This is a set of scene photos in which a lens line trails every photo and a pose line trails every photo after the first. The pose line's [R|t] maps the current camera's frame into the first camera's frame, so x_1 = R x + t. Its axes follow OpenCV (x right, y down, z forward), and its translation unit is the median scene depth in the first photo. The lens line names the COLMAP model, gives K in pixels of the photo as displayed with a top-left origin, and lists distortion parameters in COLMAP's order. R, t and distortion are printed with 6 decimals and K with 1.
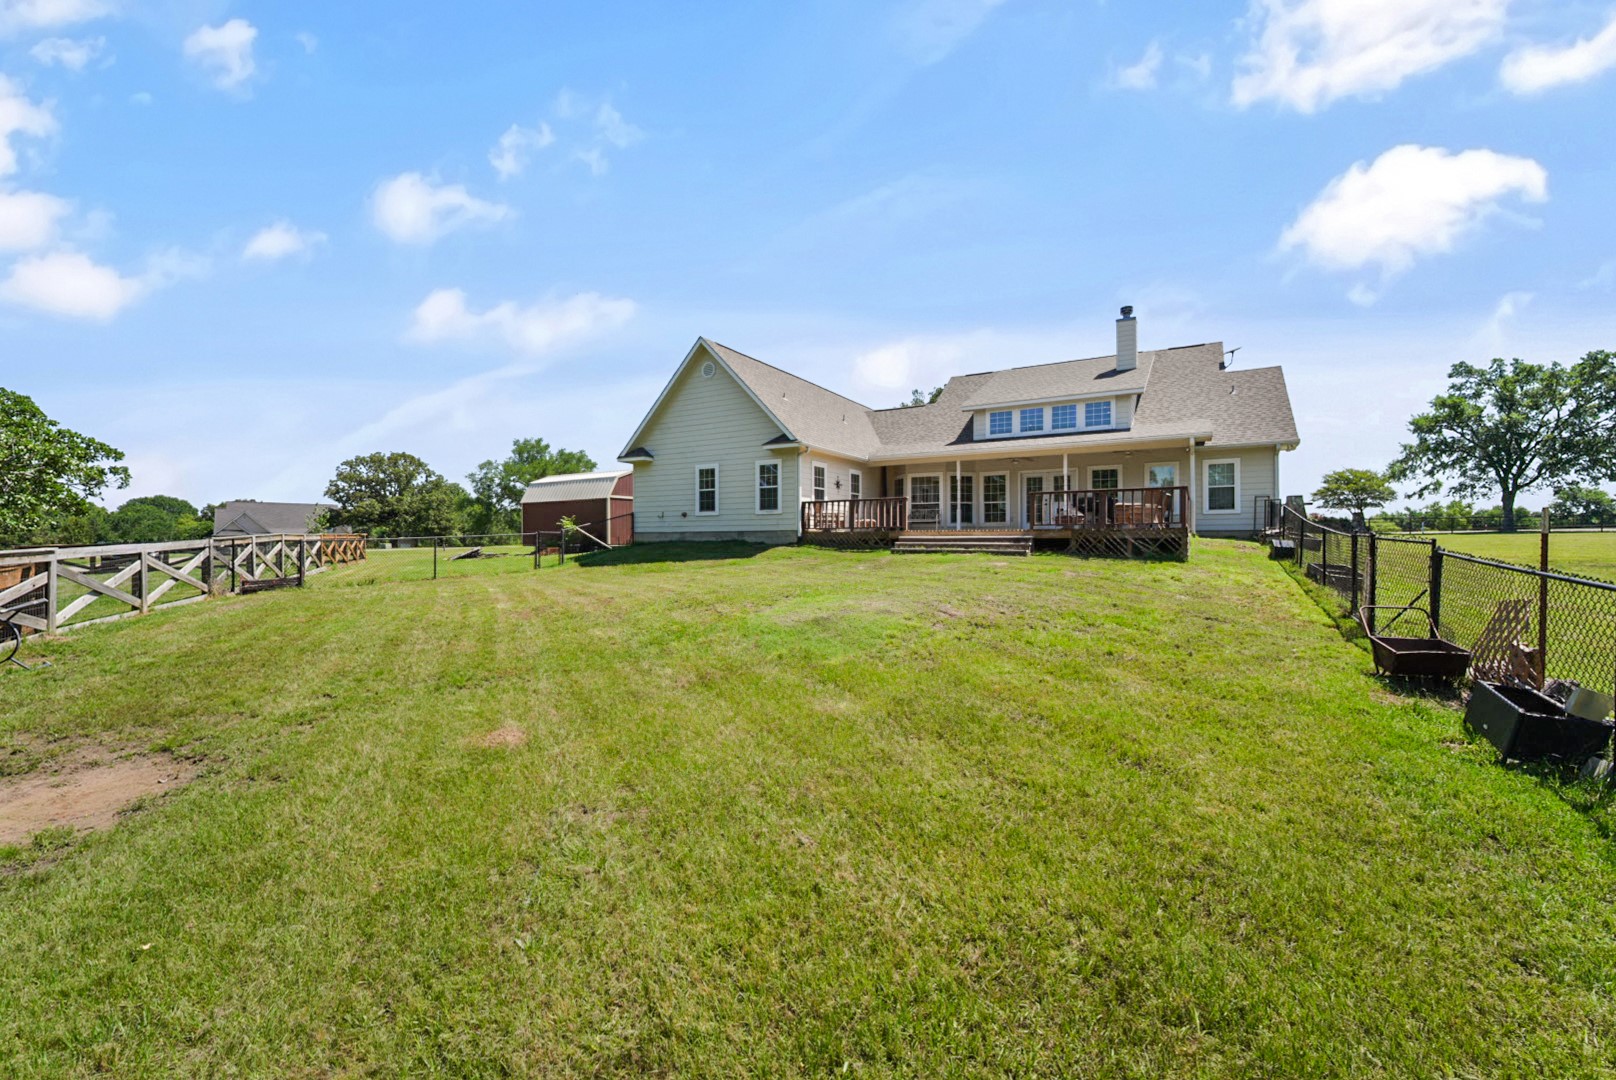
lens RADIAL K [[669.9, 0, 787.8], [0, 669.9, 537.2], [0, 0, 1]] dist [-0.006570, -0.000212]
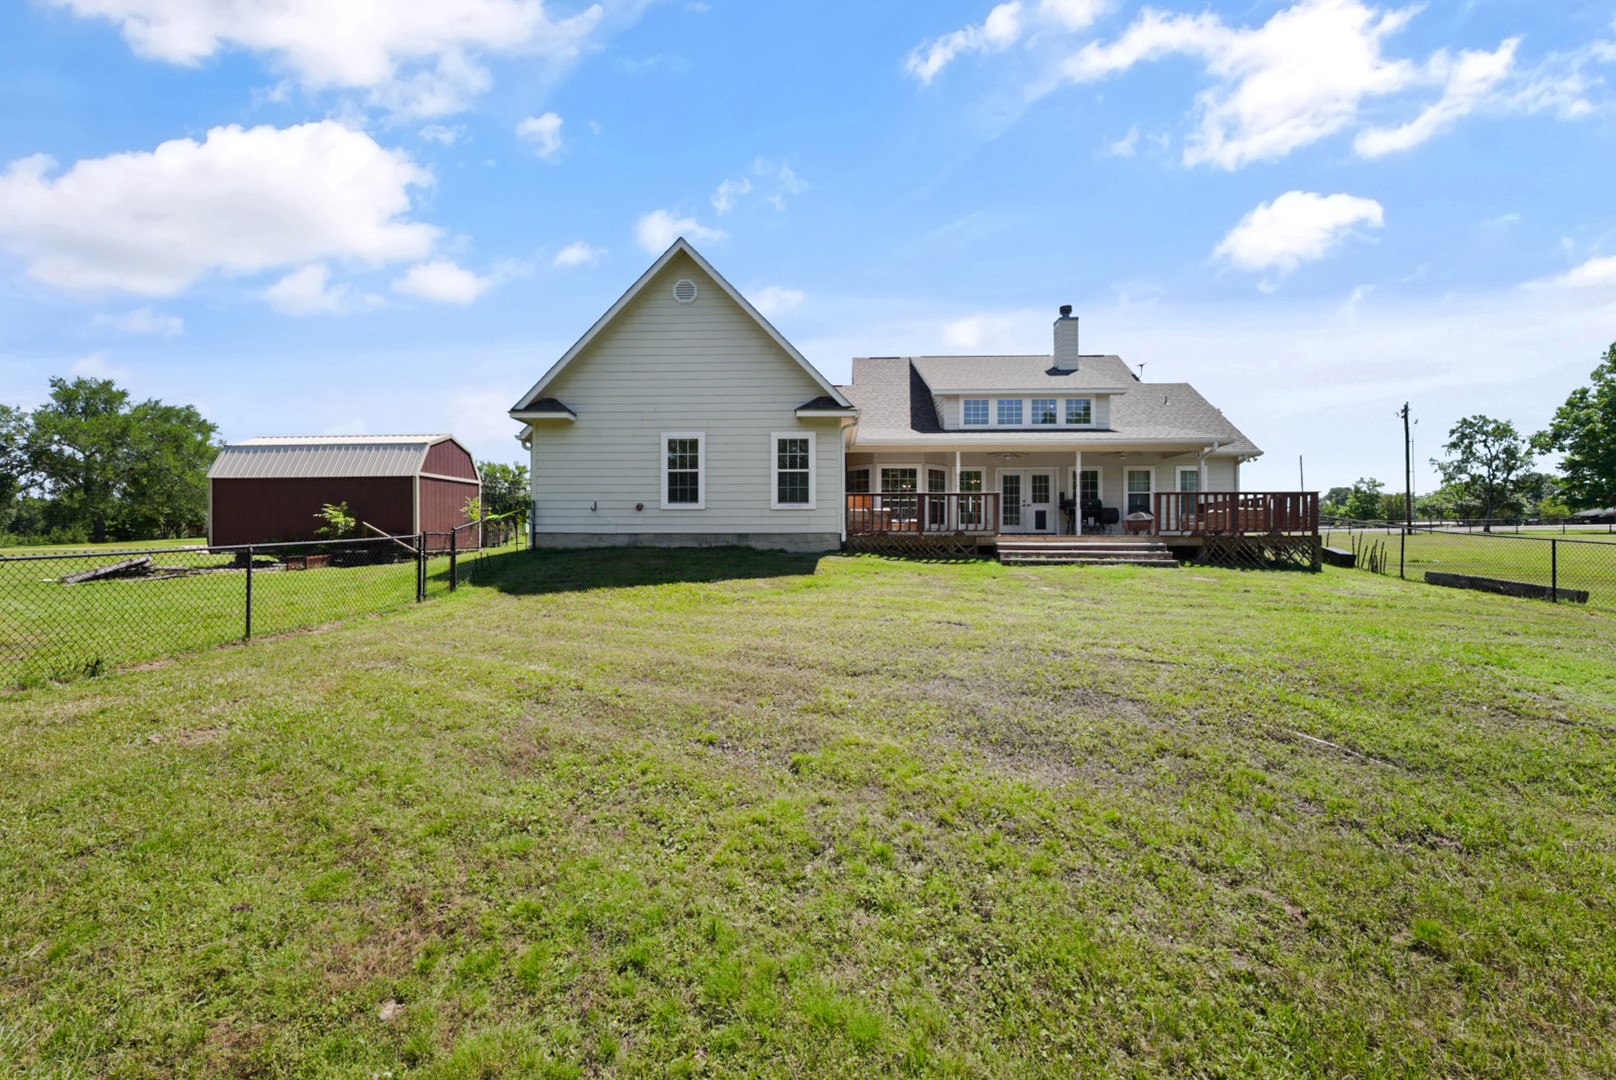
lens RADIAL K [[669.9, 0, 787.8], [0, 669.9, 537.2], [0, 0, 1]] dist [-0.006570, -0.000212]
pose [[0.872985, 0.002761, 0.487740, -0.349296], [-0.006083, 0.999968, 0.005228, -0.008327], [-0.487710, -0.007531, 0.872973, 0.361115]]
